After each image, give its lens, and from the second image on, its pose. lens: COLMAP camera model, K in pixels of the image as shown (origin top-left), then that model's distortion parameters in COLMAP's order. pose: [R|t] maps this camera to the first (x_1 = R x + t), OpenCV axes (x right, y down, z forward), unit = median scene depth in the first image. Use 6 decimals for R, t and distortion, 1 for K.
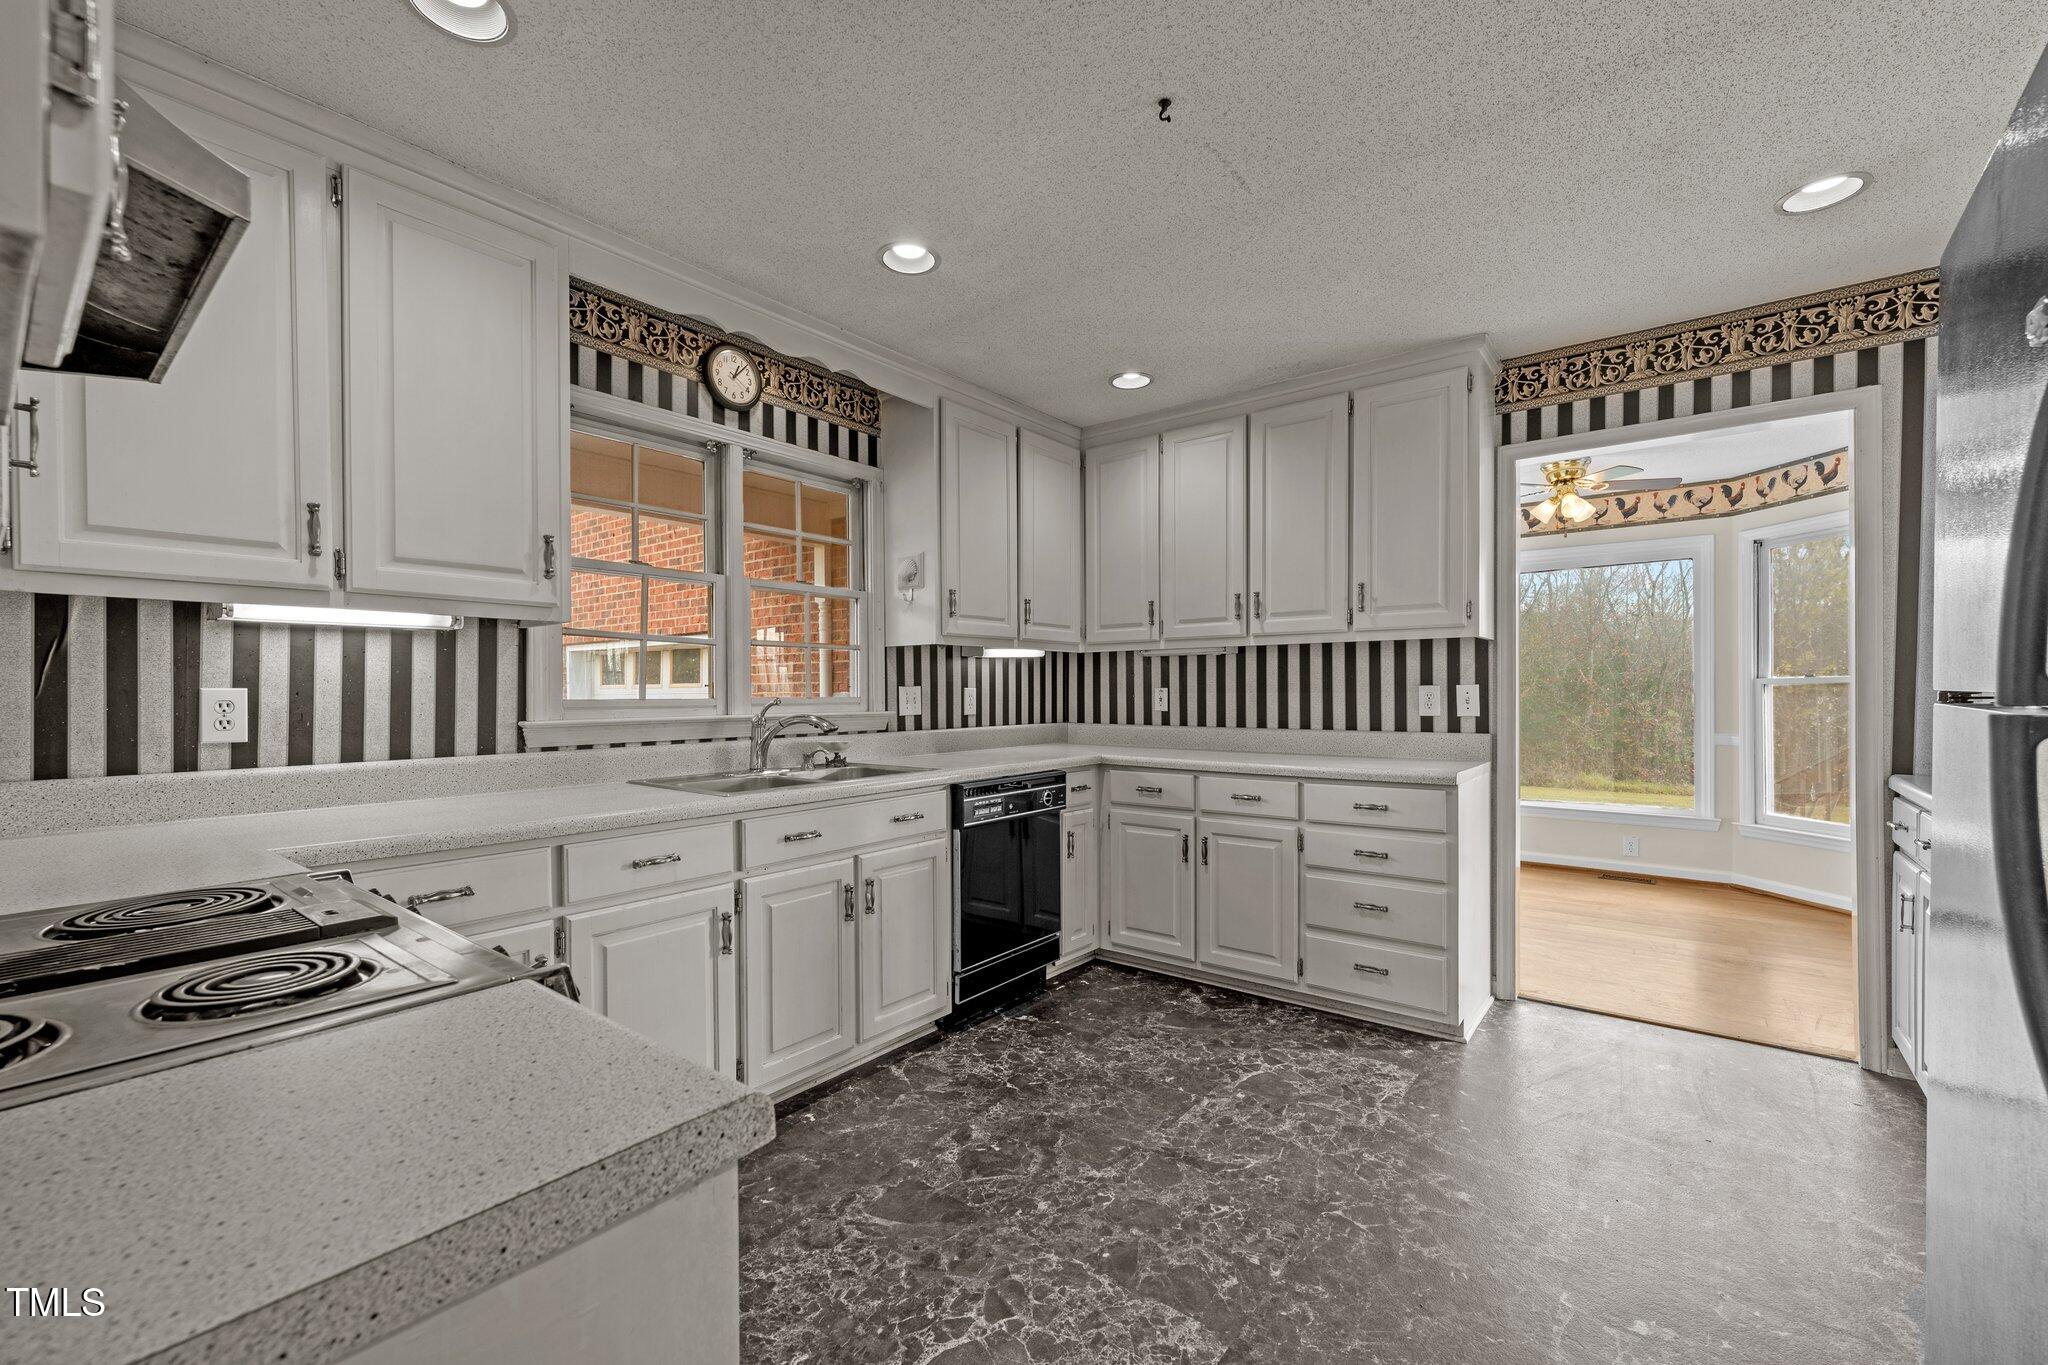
lens RADIAL K [[833.9, 0, 1029.2], [0, 833.9, 703.6], [0, 0, 1]] dist [0.001884, 0.000061]
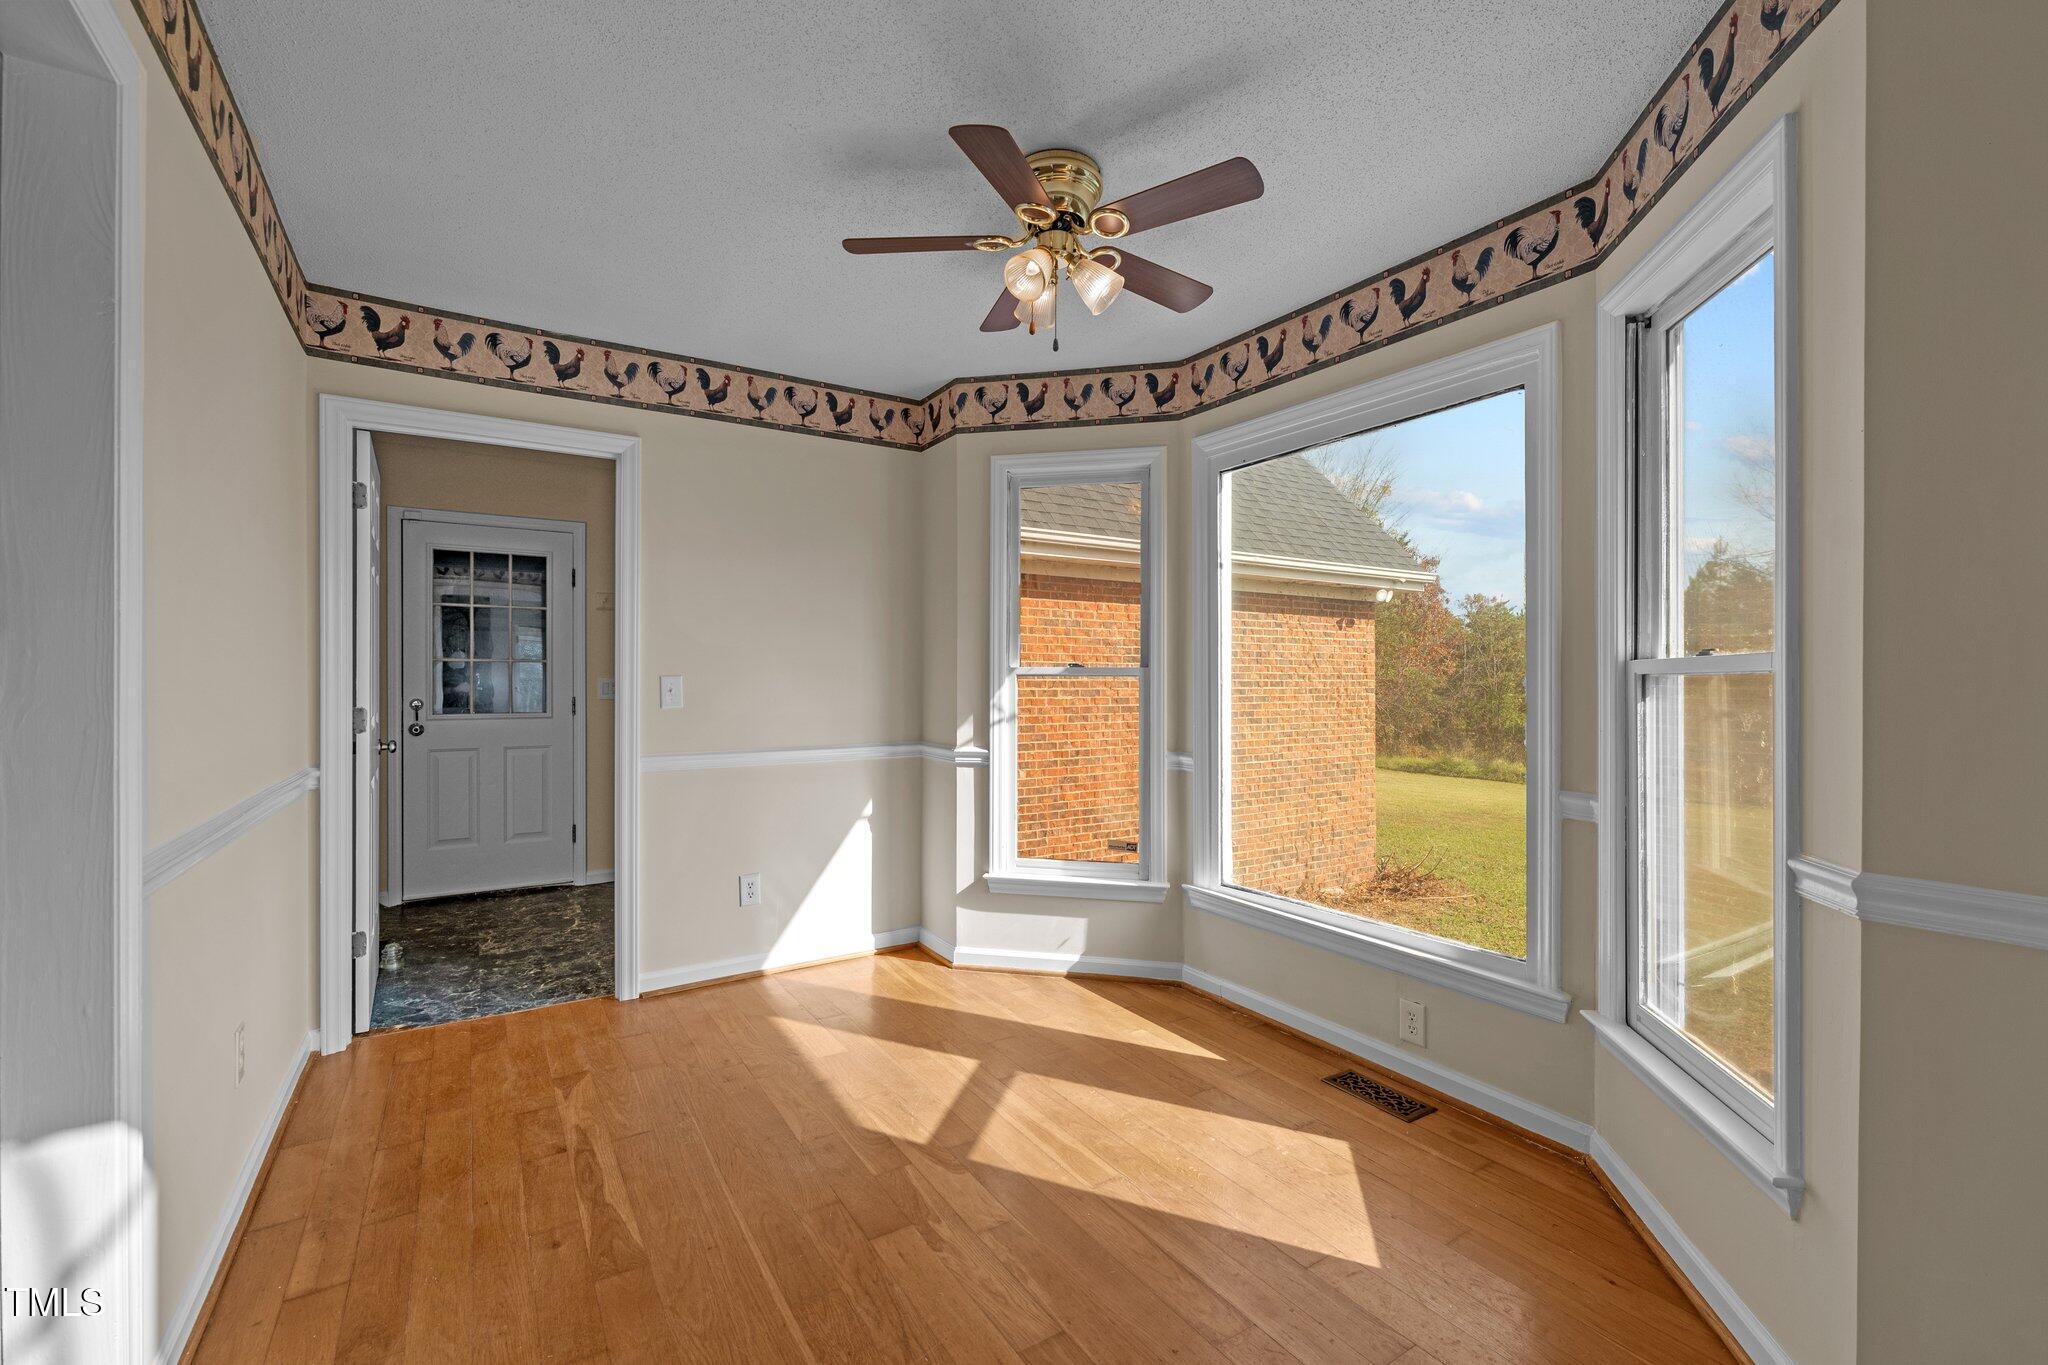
lens RADIAL K [[857.8, 0, 1024.0], [0, 857.8, 682.5], [0, 0, 1]] dist [-0.000085, -0.000120]
pose [[0.945262, 0.009458, -0.326177, 1.190028], [-0.012935, 0.999880, -0.008493, -0.020810], [0.326057, 0.012248, 0.945271, 0.848150]]
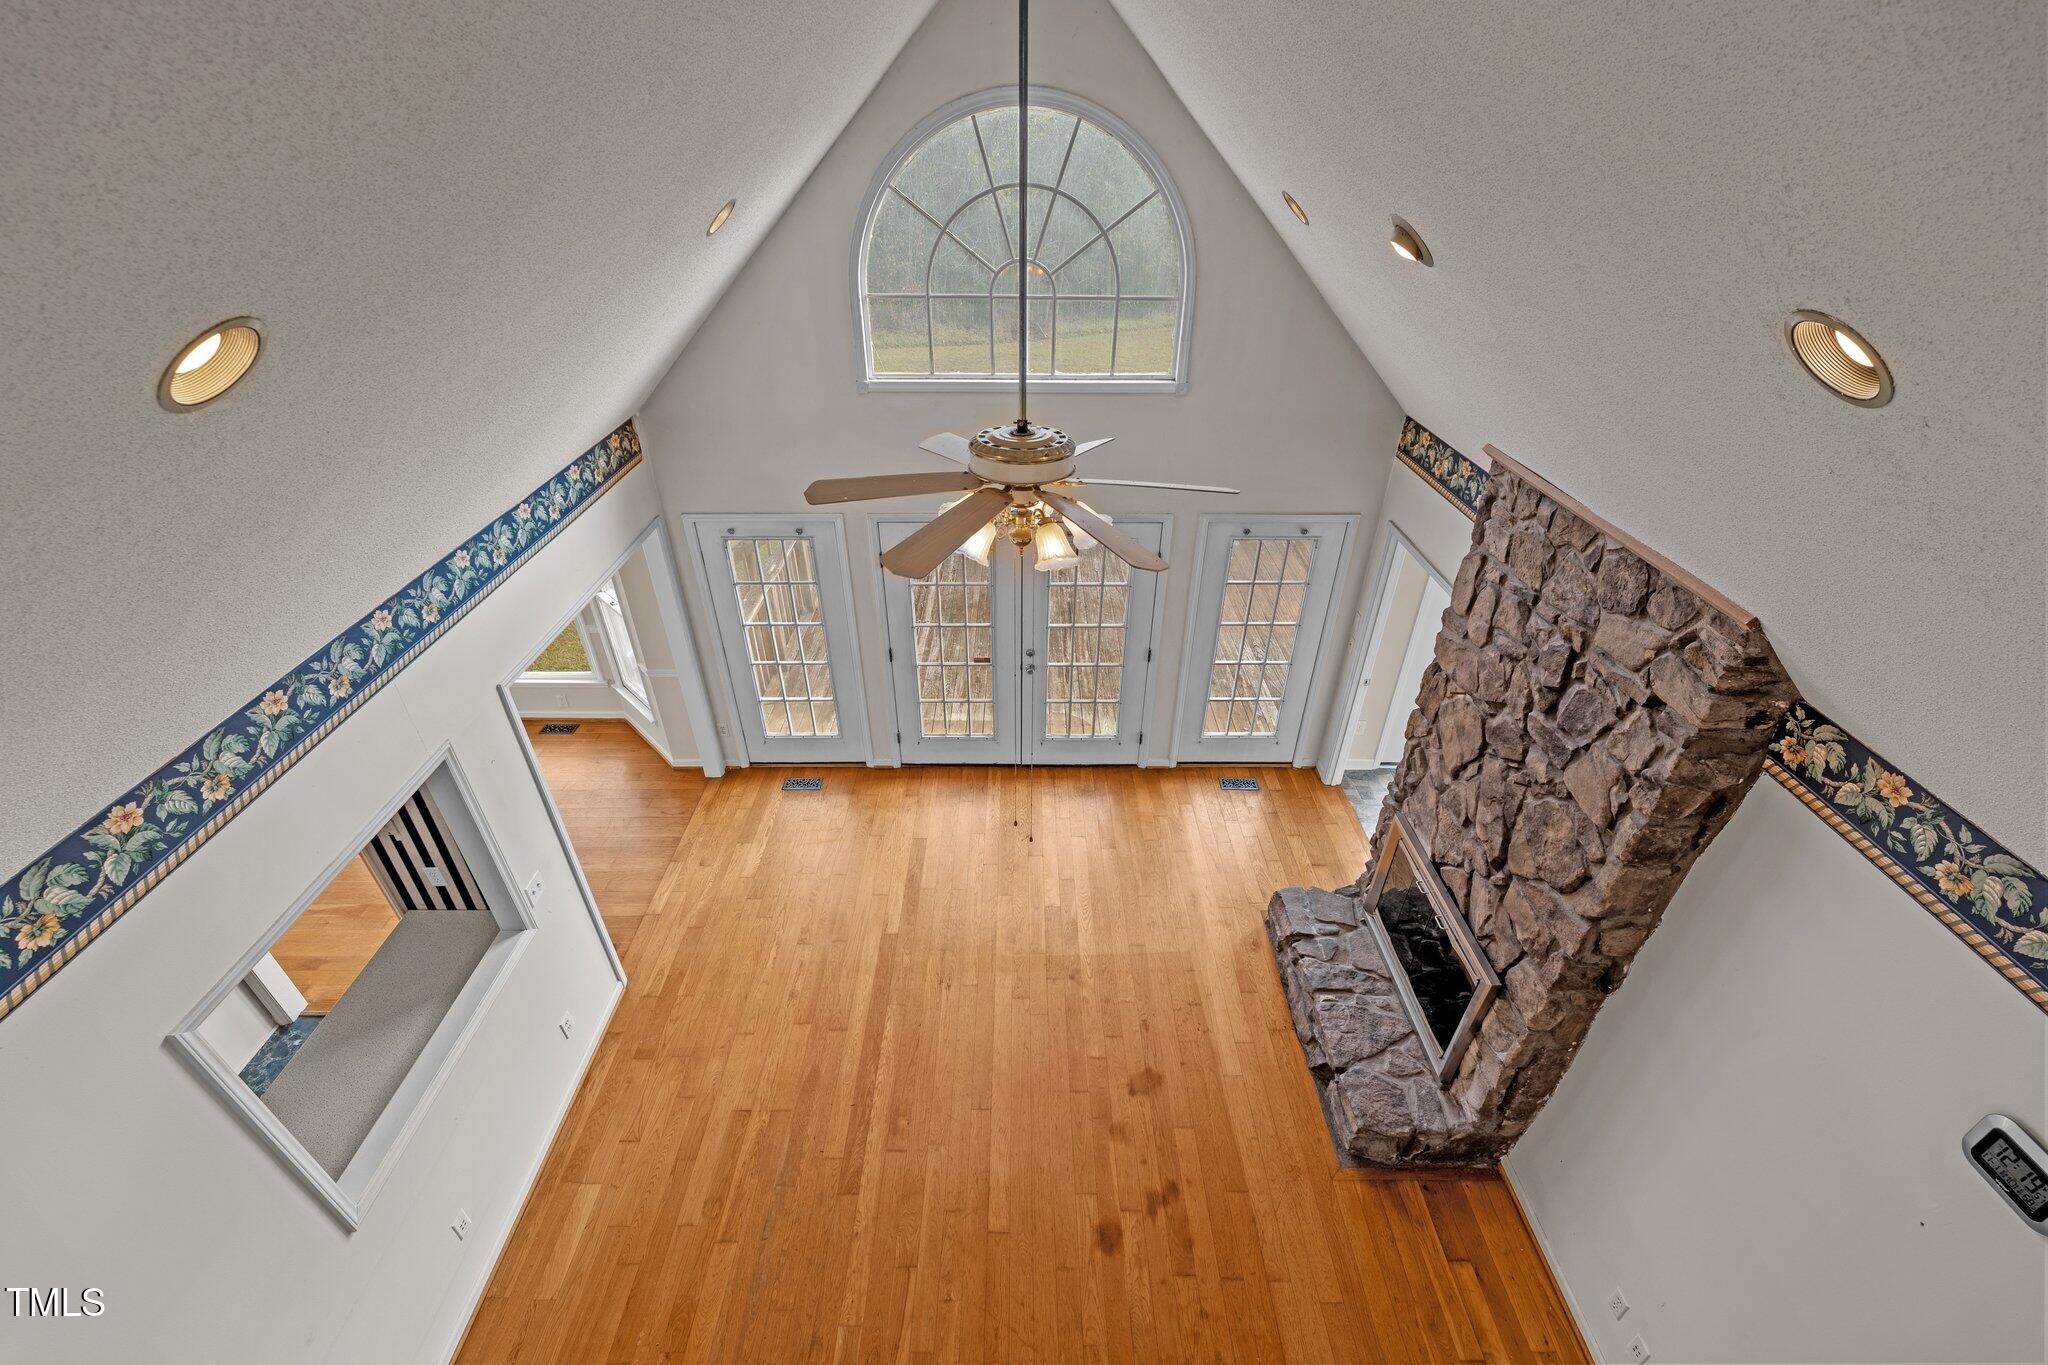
lens RADIAL K [[832.8, 0, 1021.1], [0, 832.8, 684.5], [0, 0, 1]] dist [-0.000775, -0.000004]
pose [[0.781996, -0.335514, 0.525275, 1.075271], [0.001982, 0.844088, 0.536201, -0.984936], [-0.623281, -0.418266, 0.660738, -0.536901]]
